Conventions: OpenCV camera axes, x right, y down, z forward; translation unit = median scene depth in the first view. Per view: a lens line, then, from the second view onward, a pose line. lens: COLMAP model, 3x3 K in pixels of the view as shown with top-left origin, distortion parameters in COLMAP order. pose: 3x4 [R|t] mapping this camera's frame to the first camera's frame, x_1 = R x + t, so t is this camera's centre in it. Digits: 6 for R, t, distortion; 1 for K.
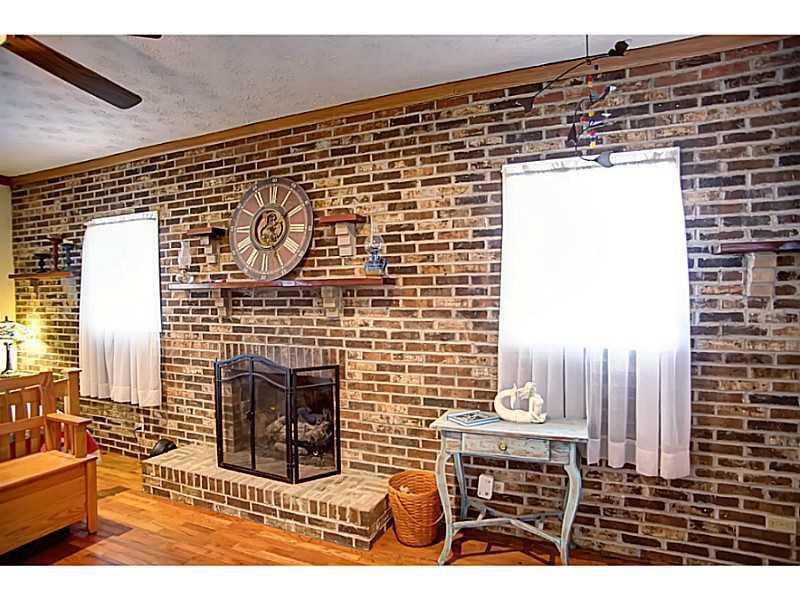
lens RADIAL K [[446.6, 0, 399.0], [0, 446.6, 305.6], [0, 0, 1]] dist [-0.109659, 0.068695]
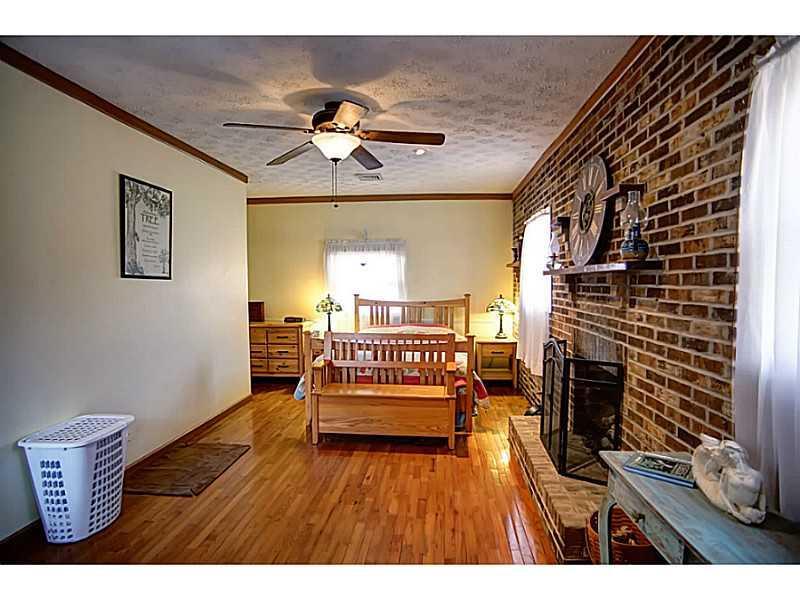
lens RADIAL K [[446.6, 0, 399.0], [0, 446.6, 305.6], [0, 0, 1]] dist [-0.109659, 0.068695]
pose [[0.307268, 0.053689, -0.950107, 0.576647], [-0.013120, 0.998551, 0.052184, -0.018331], [0.951532, -0.003569, 0.307528, 0.367027]]
